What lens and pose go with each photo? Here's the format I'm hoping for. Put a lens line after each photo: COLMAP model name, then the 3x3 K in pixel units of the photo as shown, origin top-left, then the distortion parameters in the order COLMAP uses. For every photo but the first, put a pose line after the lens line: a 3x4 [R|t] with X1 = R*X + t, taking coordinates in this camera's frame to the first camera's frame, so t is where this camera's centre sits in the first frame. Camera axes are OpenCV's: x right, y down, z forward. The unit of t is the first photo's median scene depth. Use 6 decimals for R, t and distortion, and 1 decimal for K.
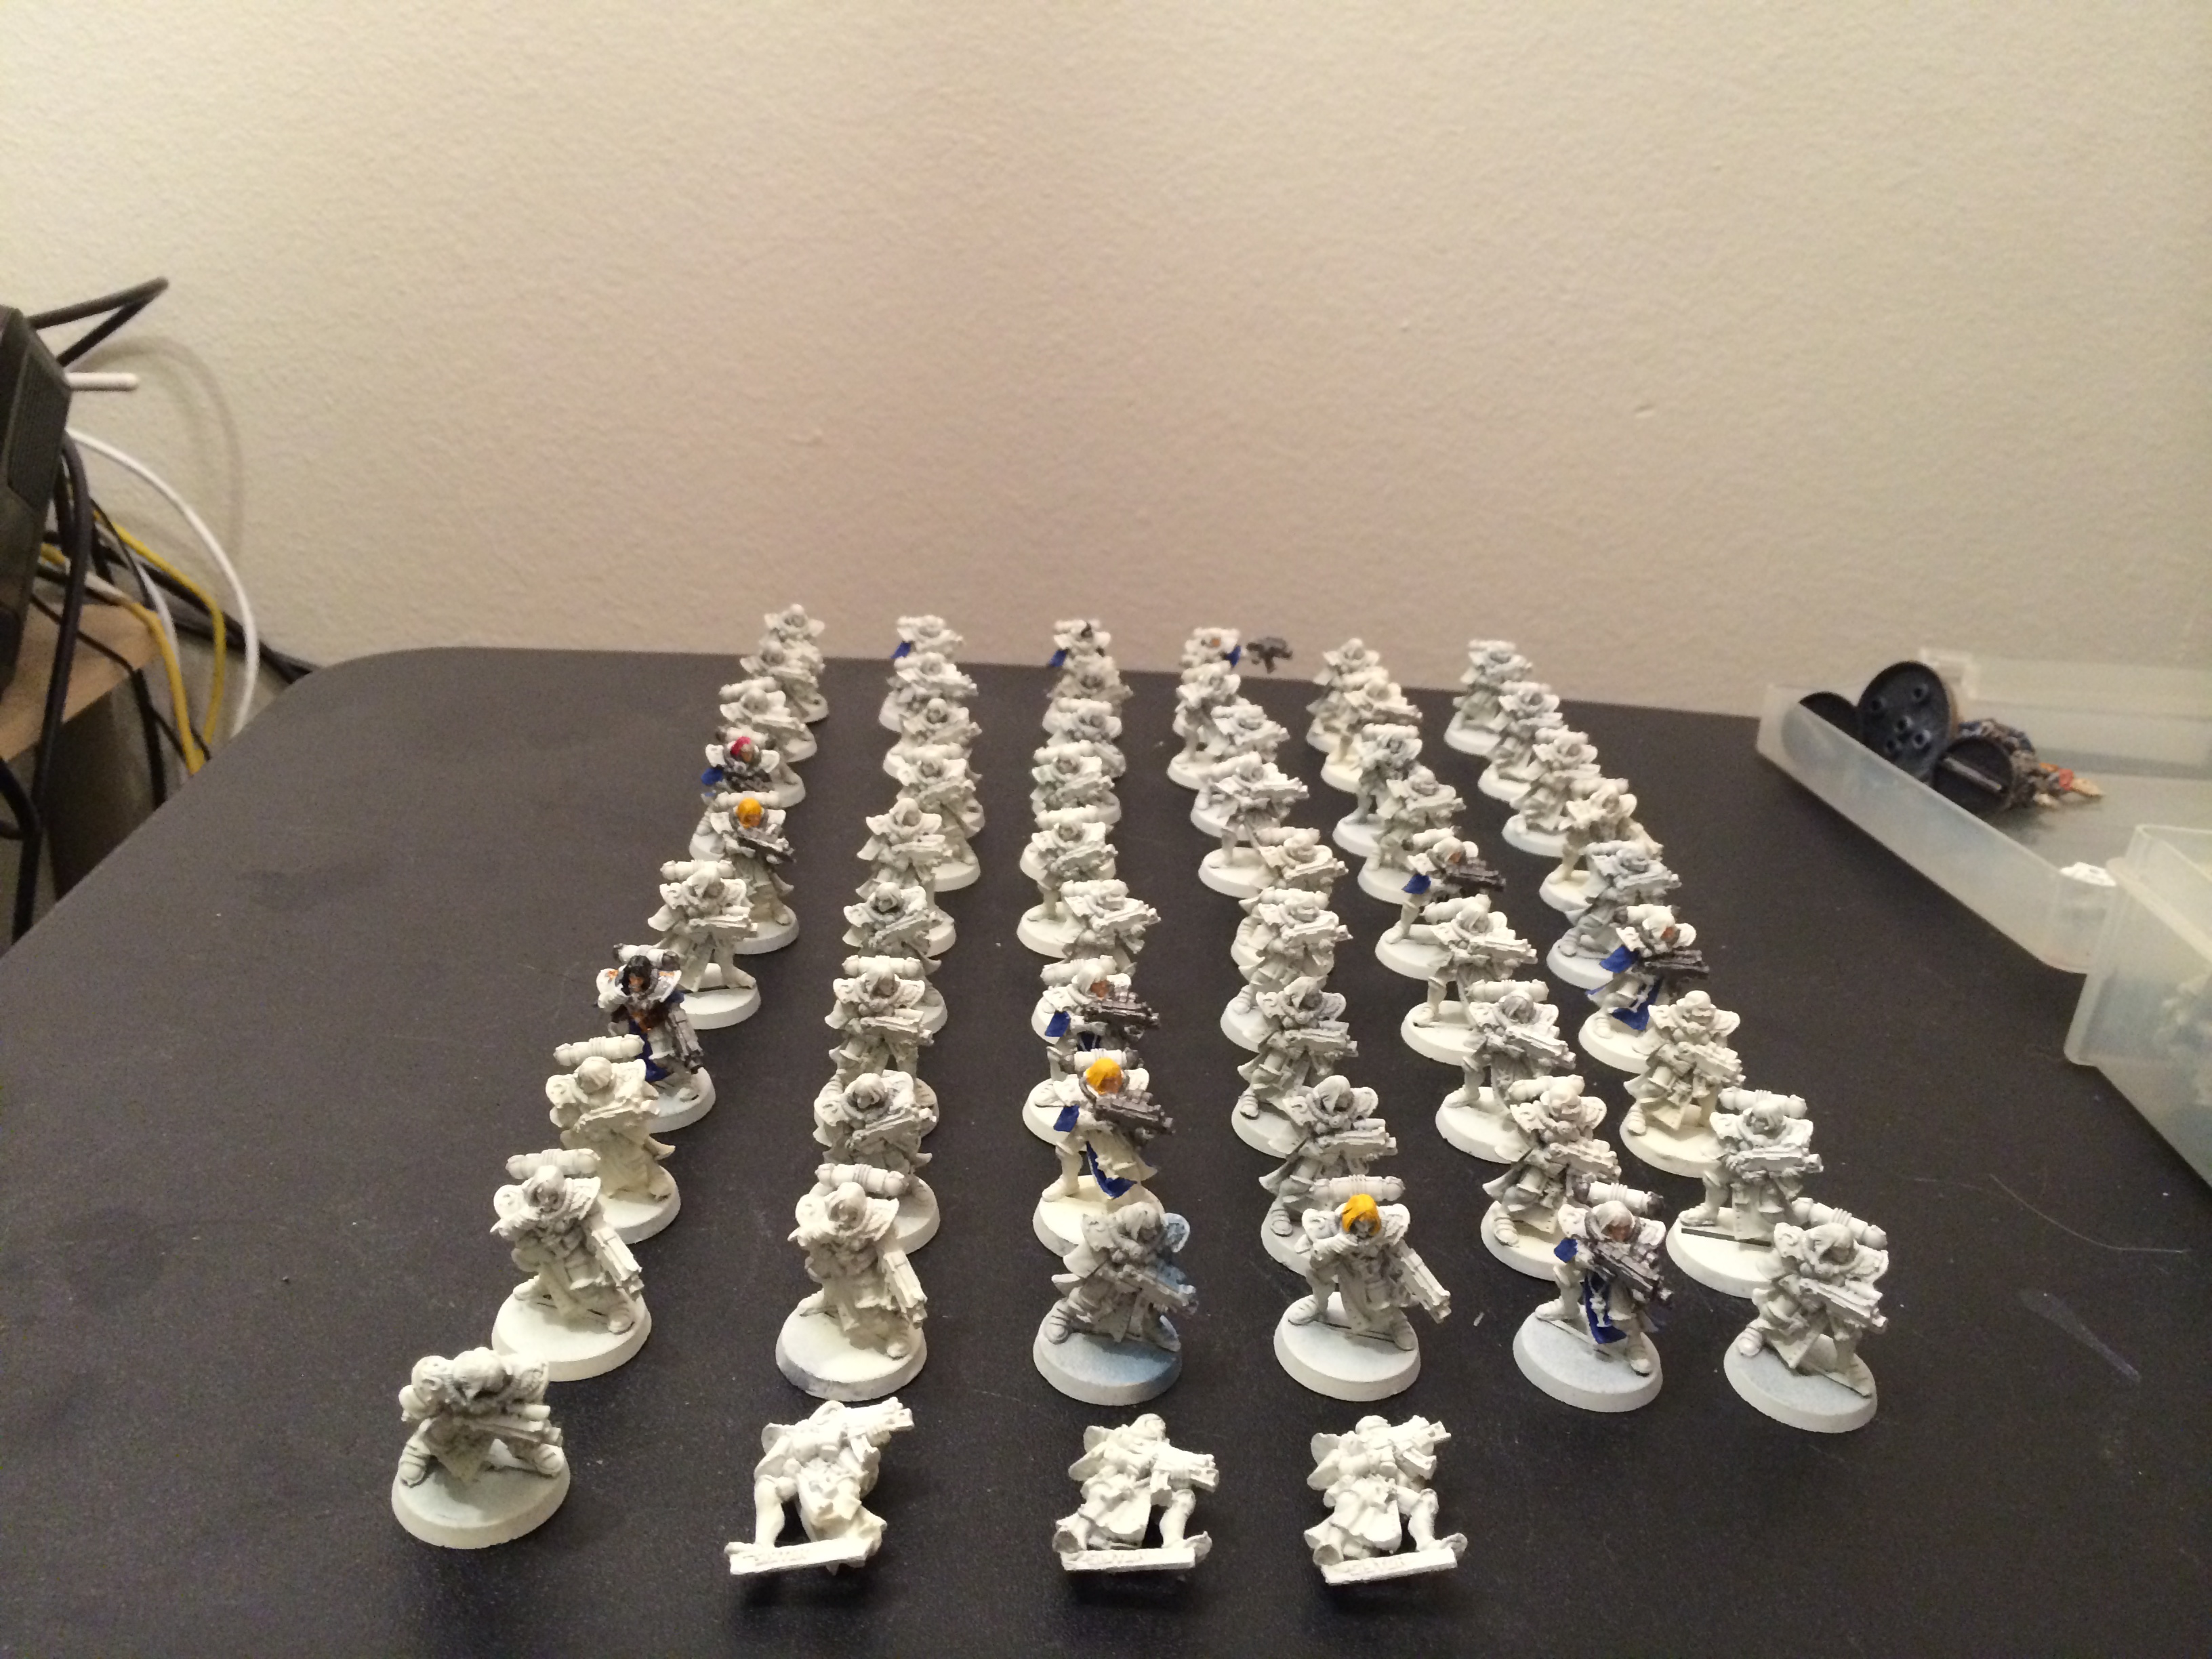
lens RADIAL K [[1935.4, 0, 1111.7], [0, 1935.4, 803.9], [0, 0, 1]] dist [0.094379, -0.155394]
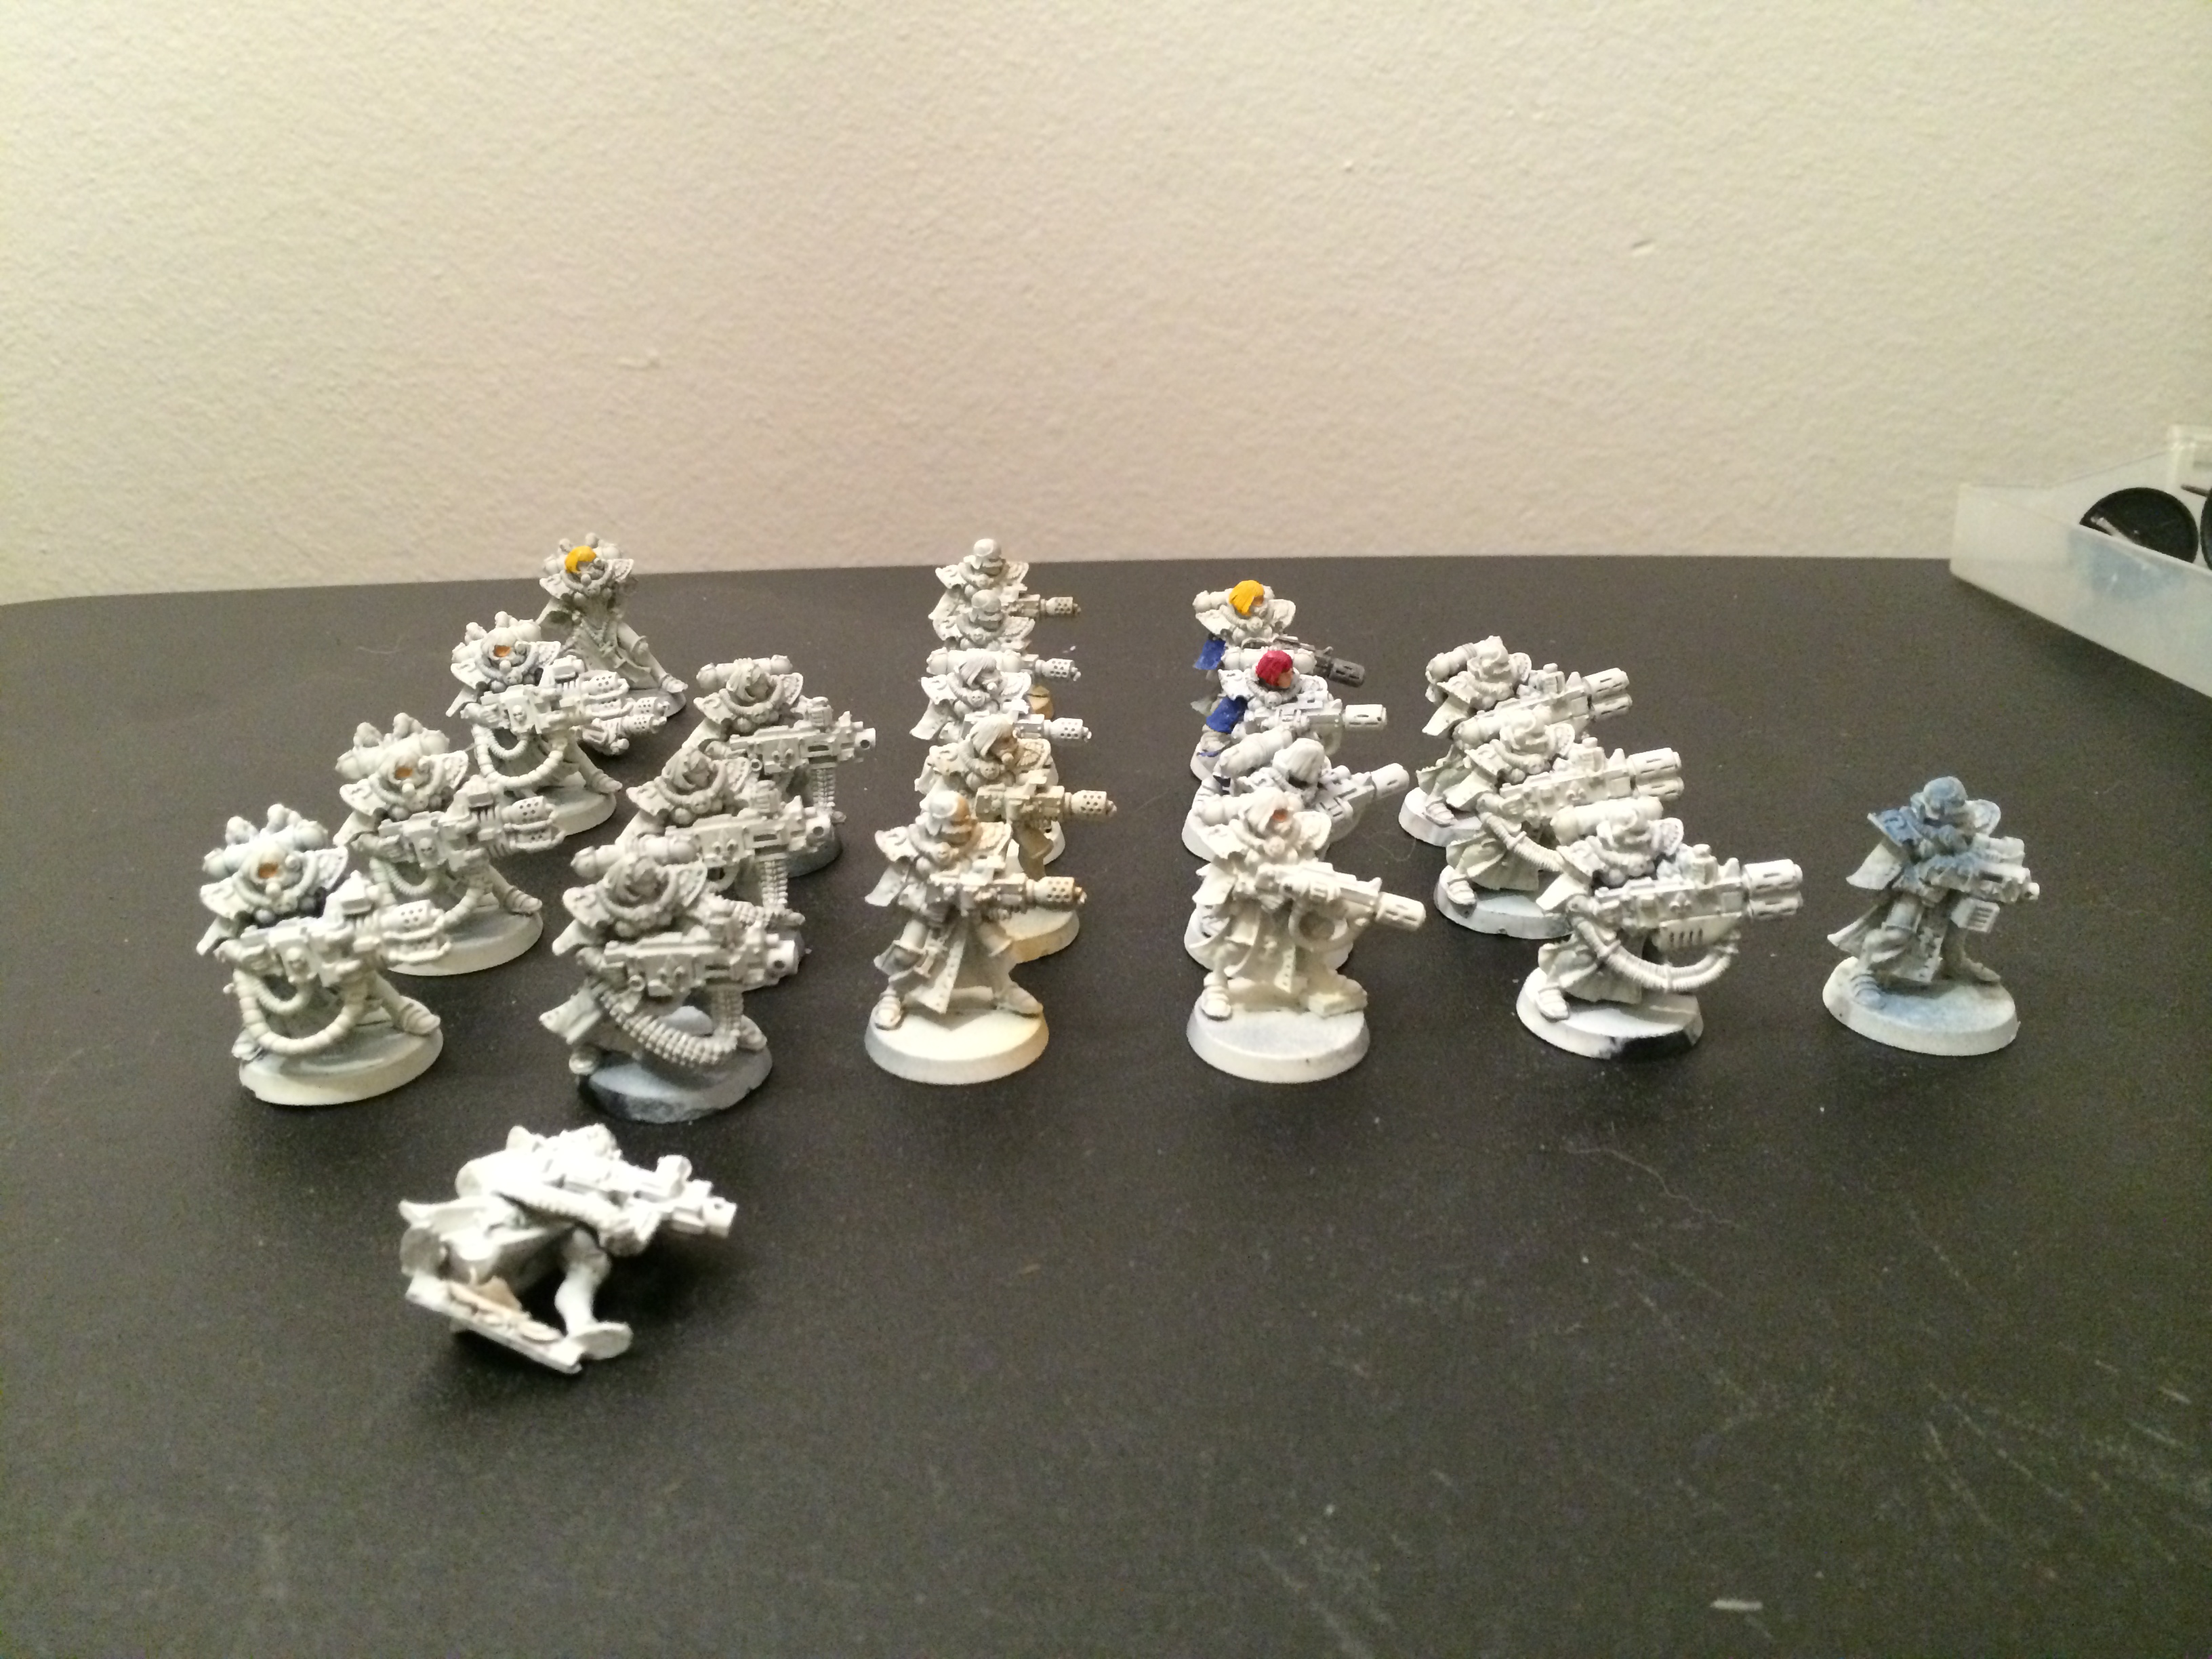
lens RADIAL K [[1935.4, 0, 1108.4], [0, 1935.4, 807.1], [0, 0, 1]] dist [0.094379, -0.155394]
pose [[0.996260, -0.085489, 0.012558, 0.015473], [0.085430, 0.996331, 0.005180, 0.014159], [-0.012955, -0.004088, 0.999908, 0.174590]]
